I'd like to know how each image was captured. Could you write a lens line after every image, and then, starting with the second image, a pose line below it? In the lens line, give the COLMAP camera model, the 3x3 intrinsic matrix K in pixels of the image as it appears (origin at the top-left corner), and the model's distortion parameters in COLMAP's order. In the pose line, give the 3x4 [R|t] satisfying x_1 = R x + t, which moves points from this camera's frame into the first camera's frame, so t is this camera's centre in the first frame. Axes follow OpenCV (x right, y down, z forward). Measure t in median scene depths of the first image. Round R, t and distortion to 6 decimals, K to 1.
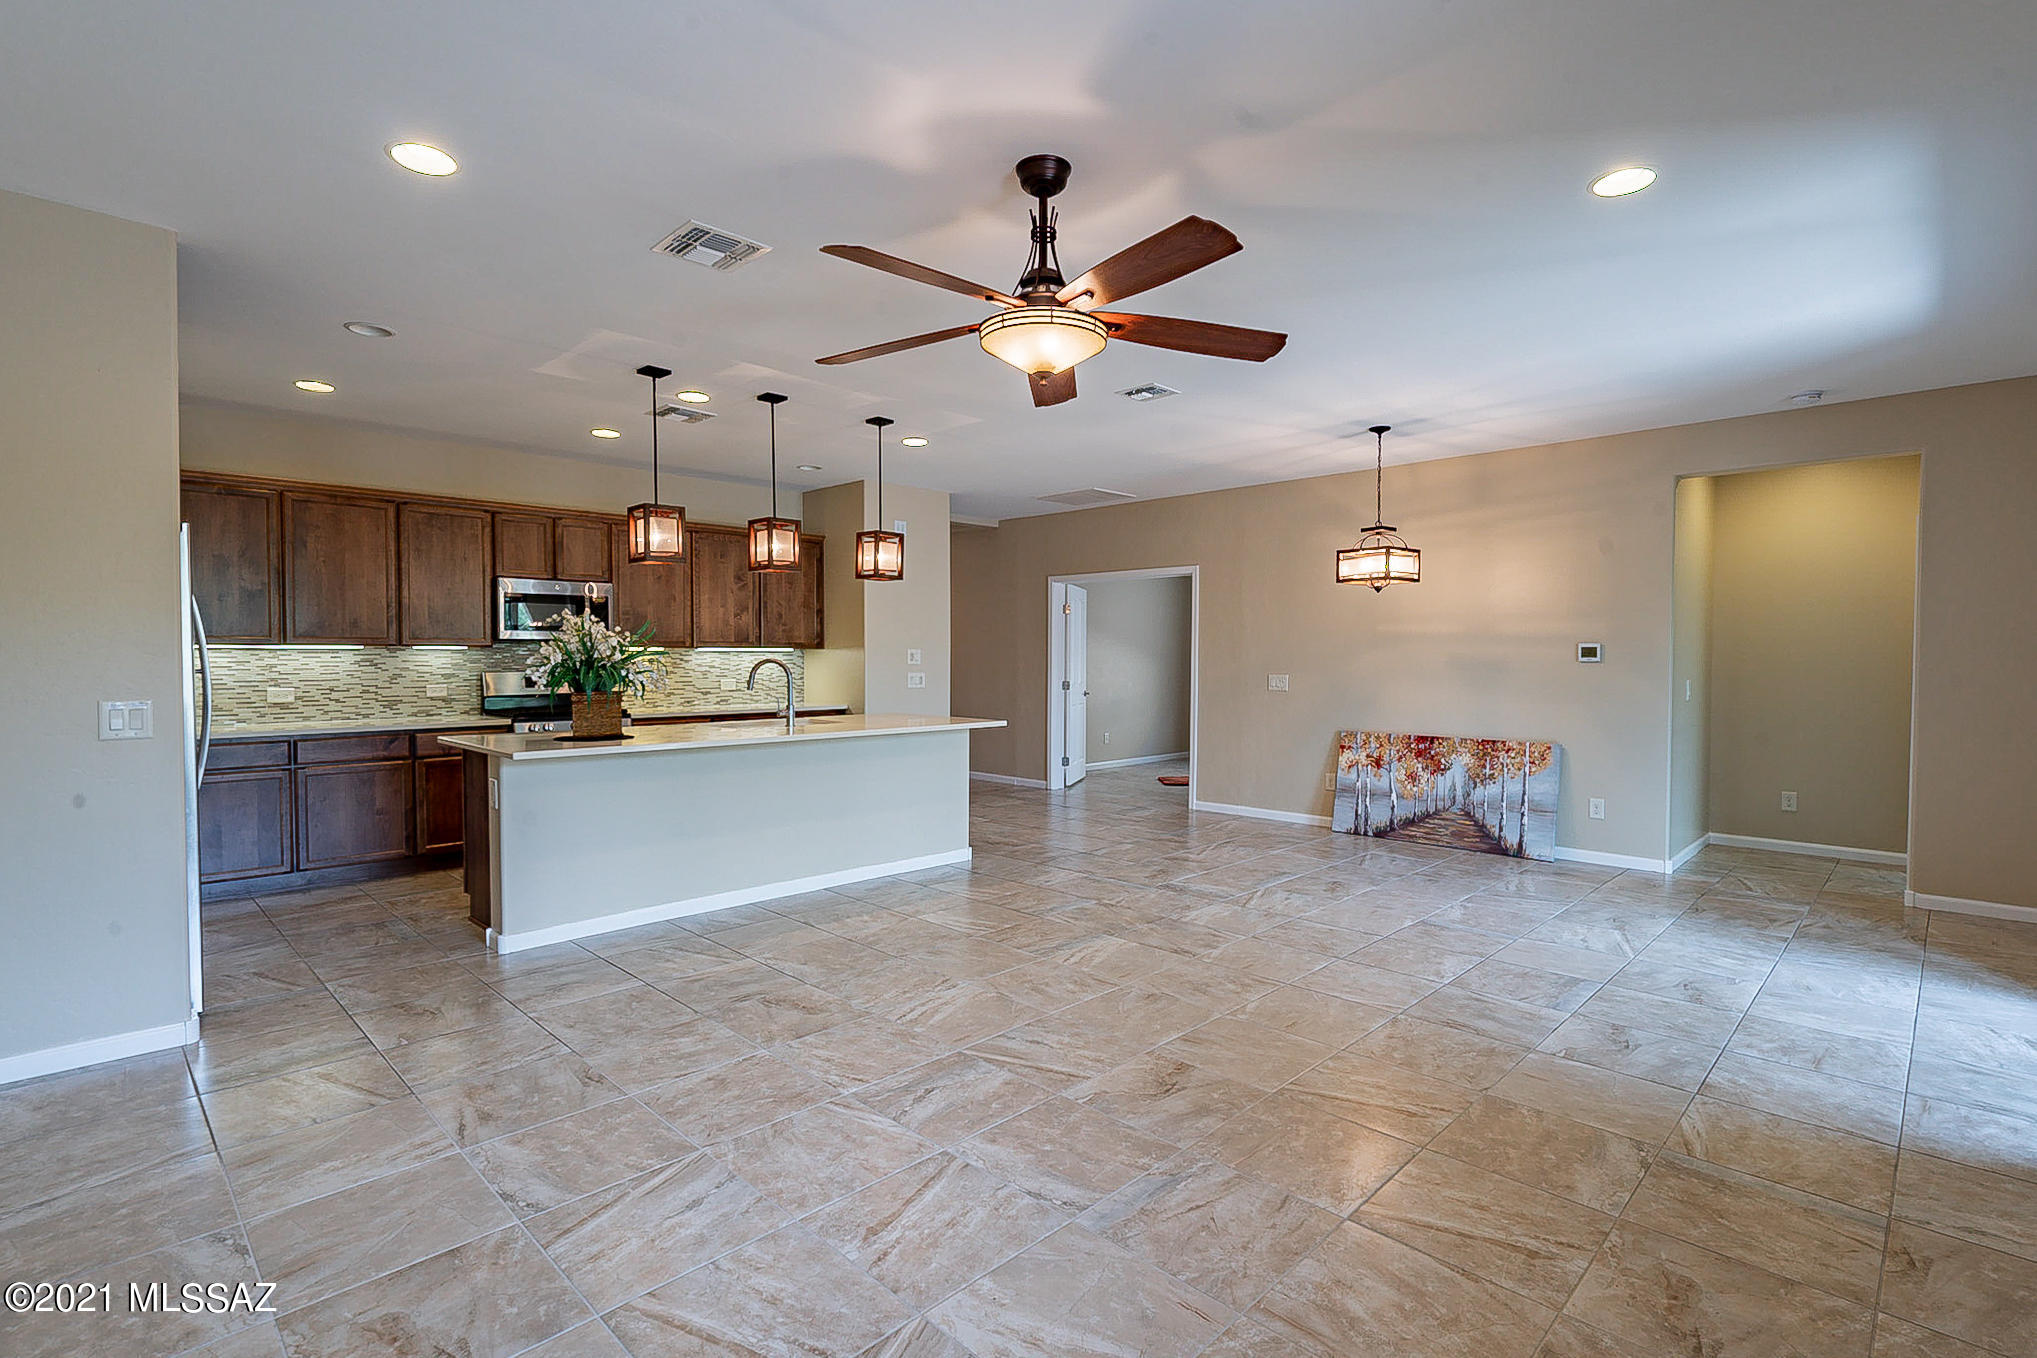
lens RADIAL K [[961.1, 0, 1022.0], [0, 961.1, 678.4], [0, 0, 1]] dist [0.000081, 0.000835]
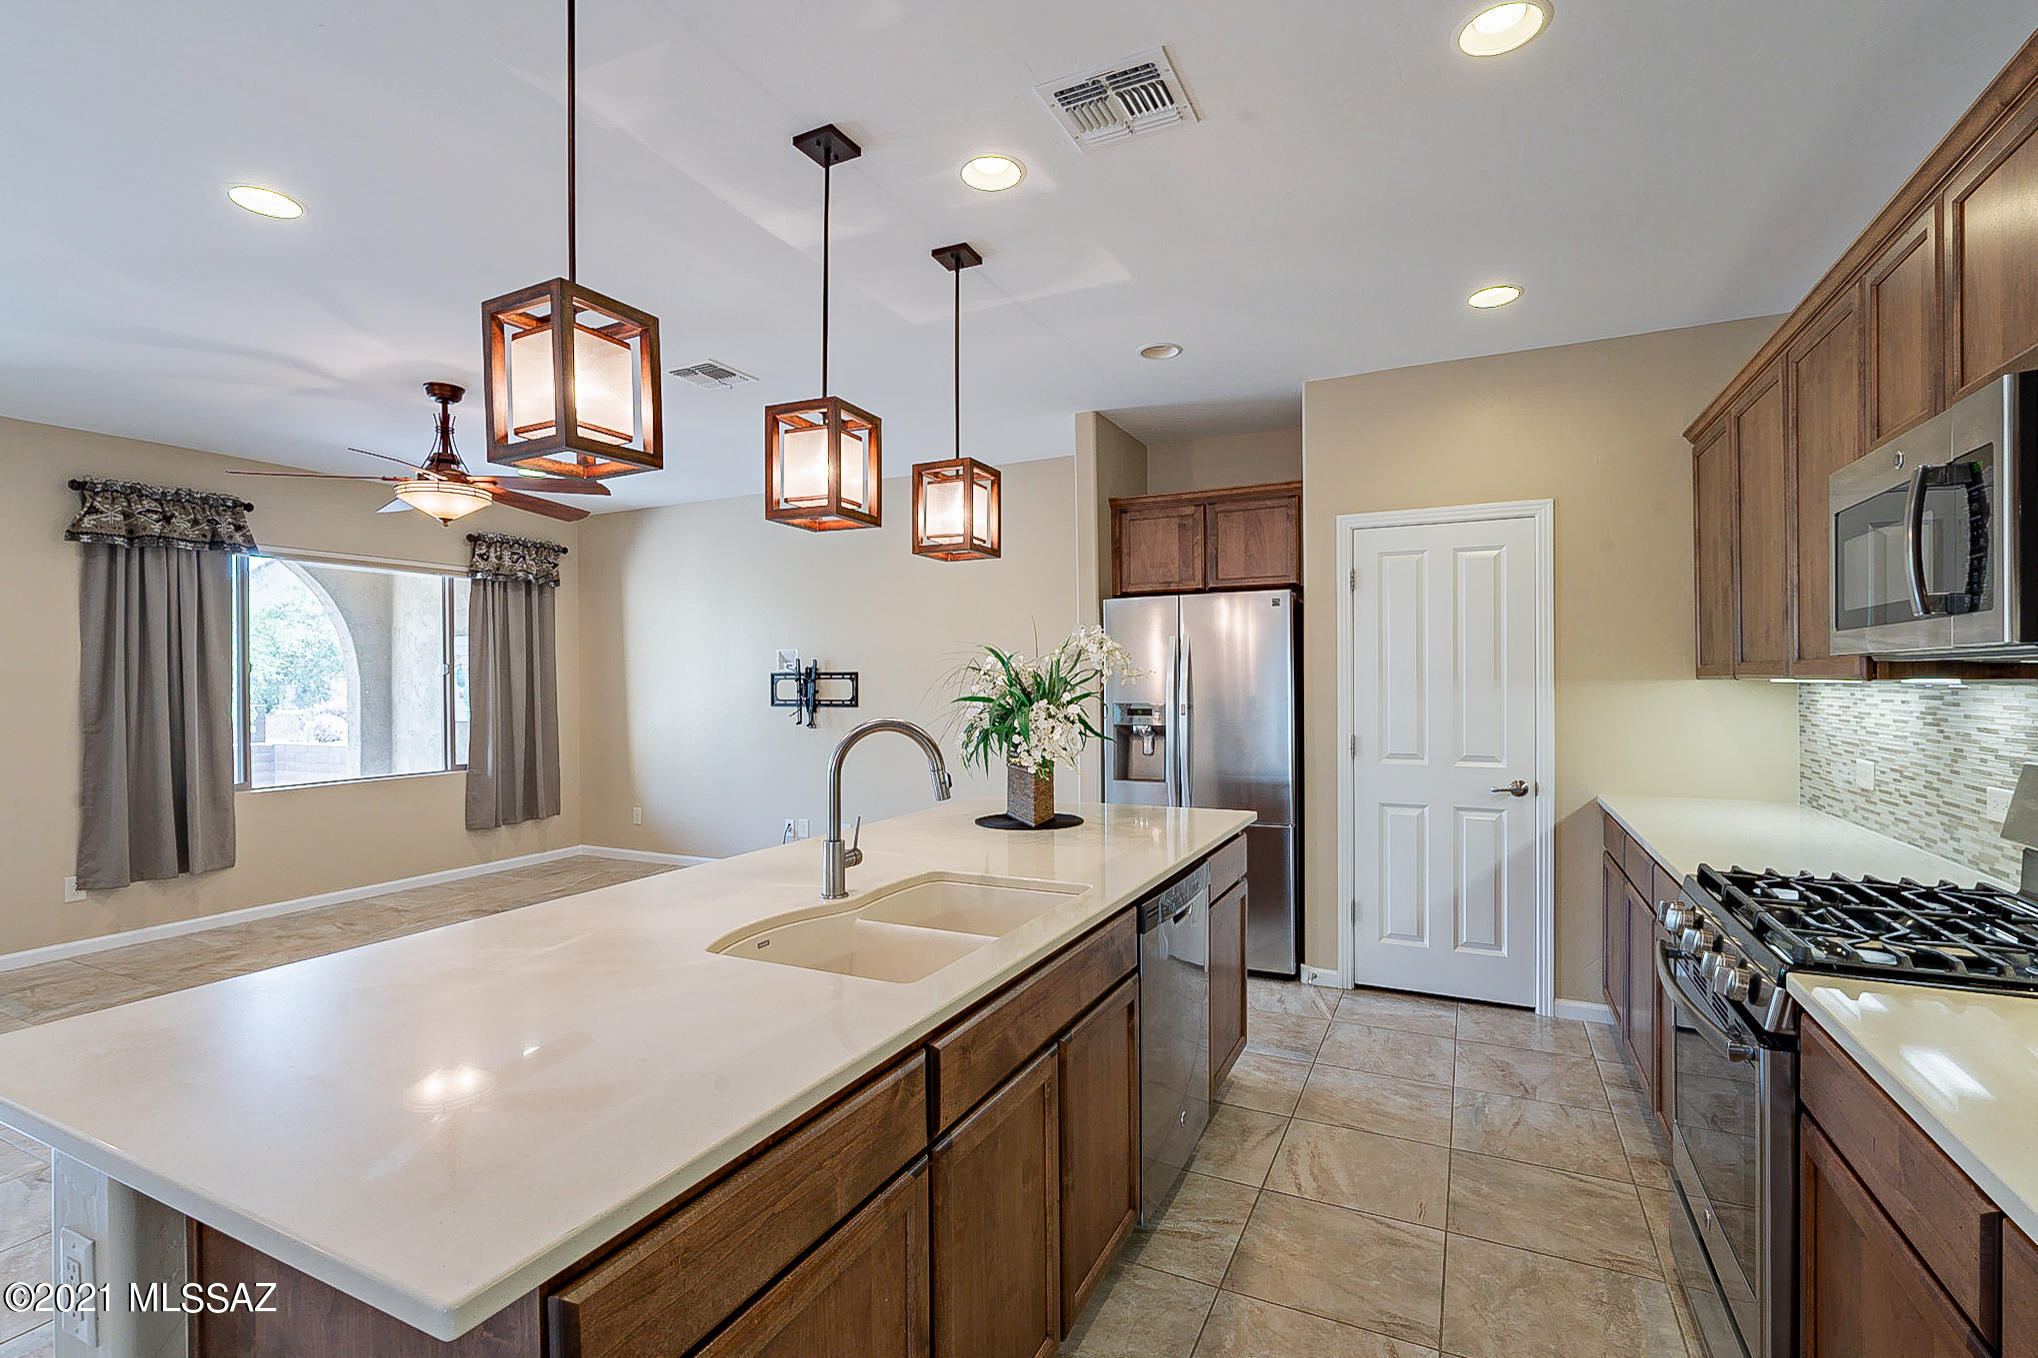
lens RADIAL K [[920.0, 0, 1023.1], [0, 920.0, 684.5], [0, 0, 1]] dist [-0.001751, 0.000285]
pose [[-0.949206, 0.008006, -0.314553, -0.228240], [-0.000861, 0.999606, 0.028041, -0.052698], [0.314654, 0.026887, -0.948826, 1.587628]]
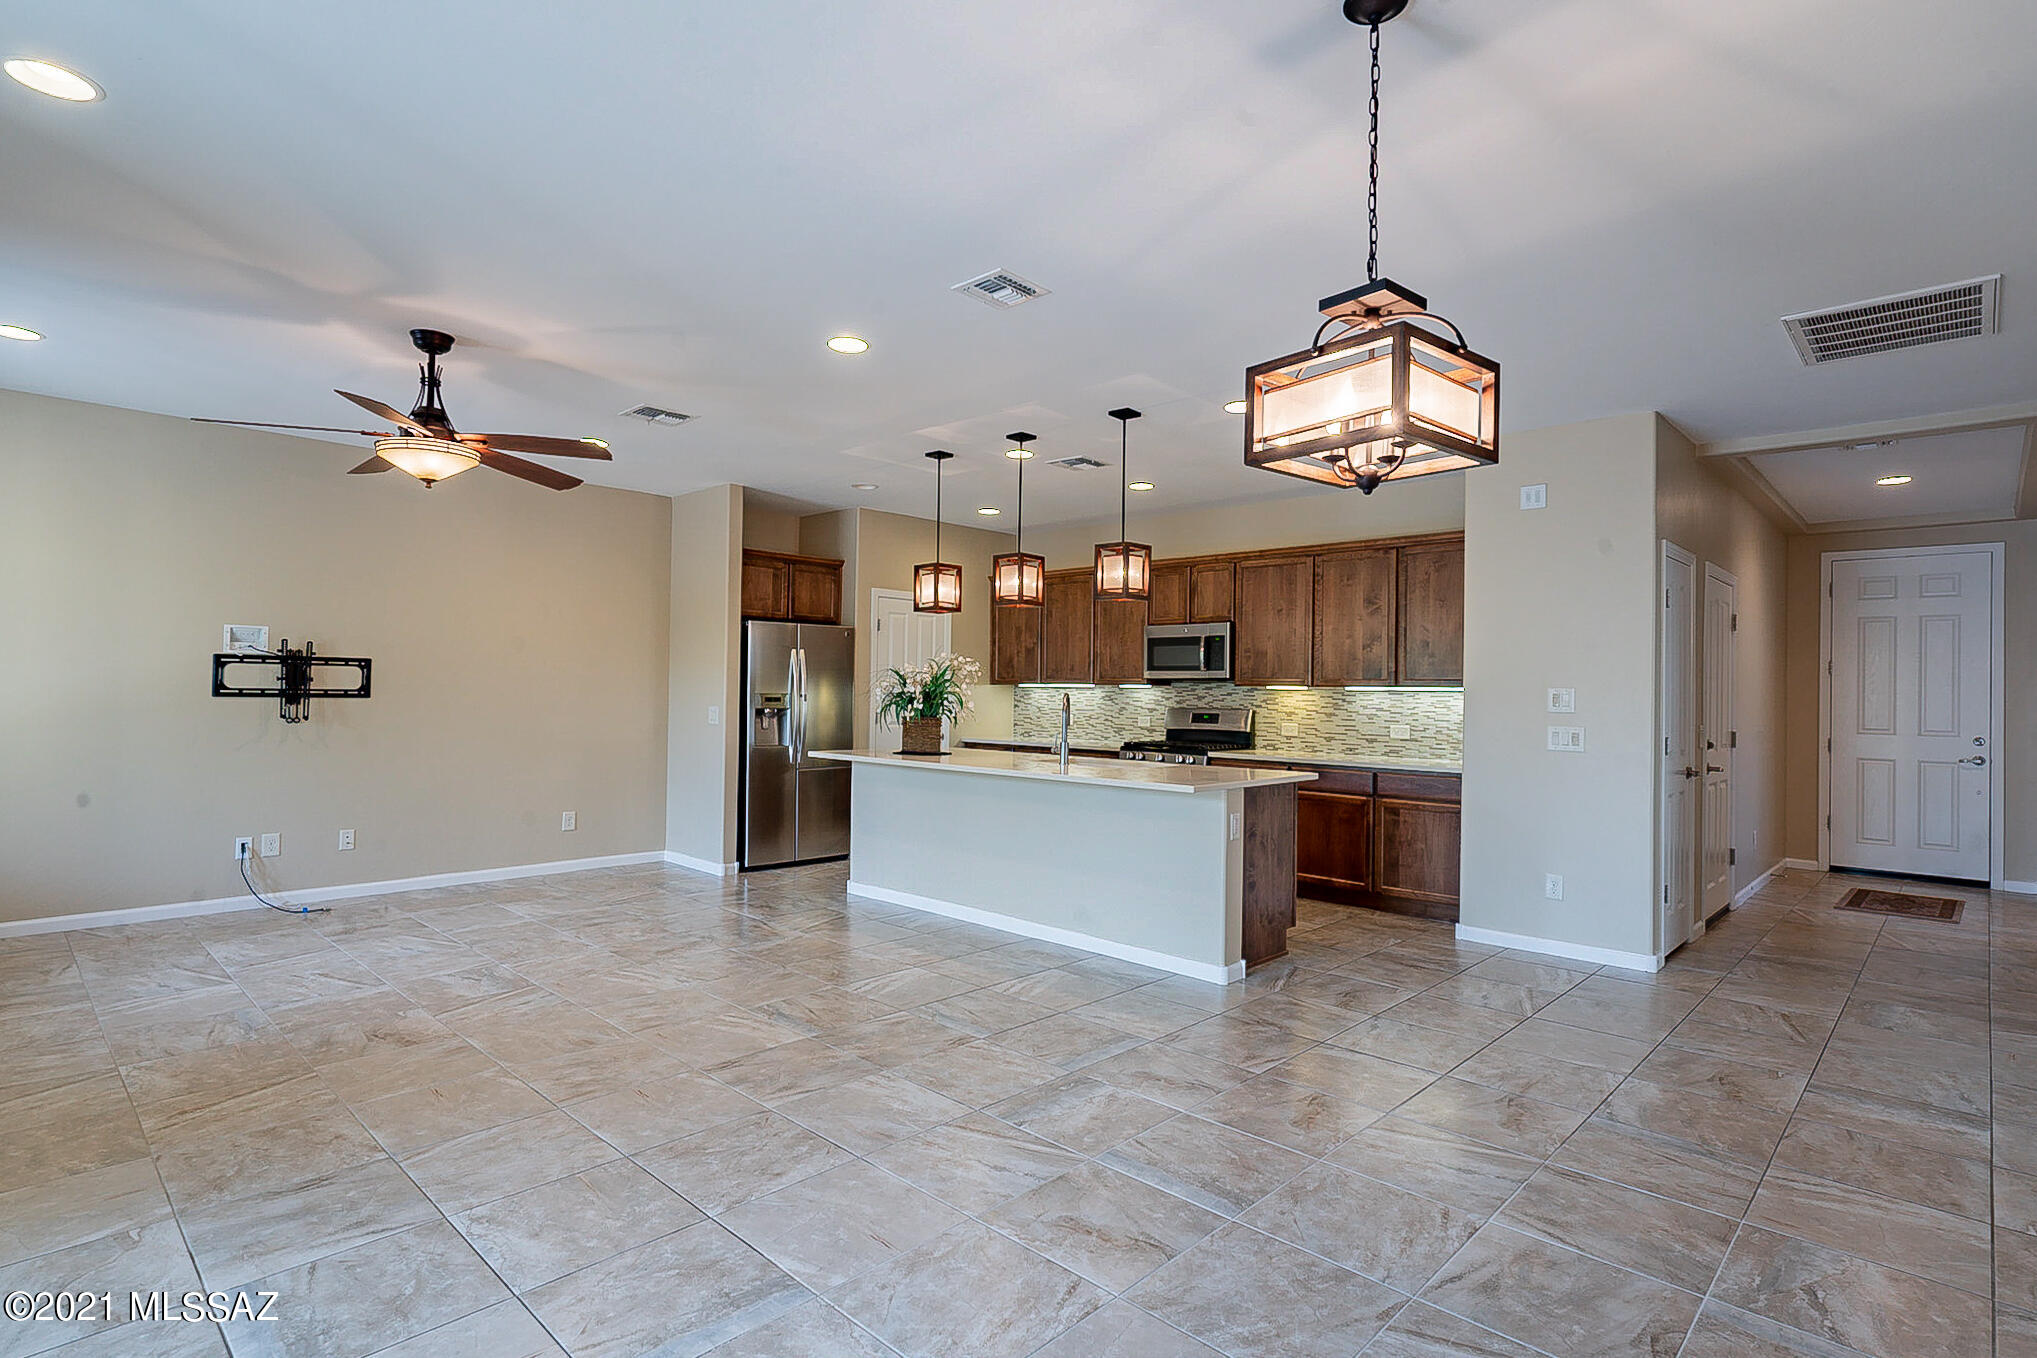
lens RADIAL K [[1012.4, 0, 1023.0], [0, 1012.4, 681.5], [0, 0, 1]] dist [0.002986, -0.000867]
pose [[0.012957, -0.013010, -0.999831, 0.884950], [-0.039250, 0.999138, -0.013510, -0.019723], [0.999145, 0.039419, 0.012435, 1.090676]]
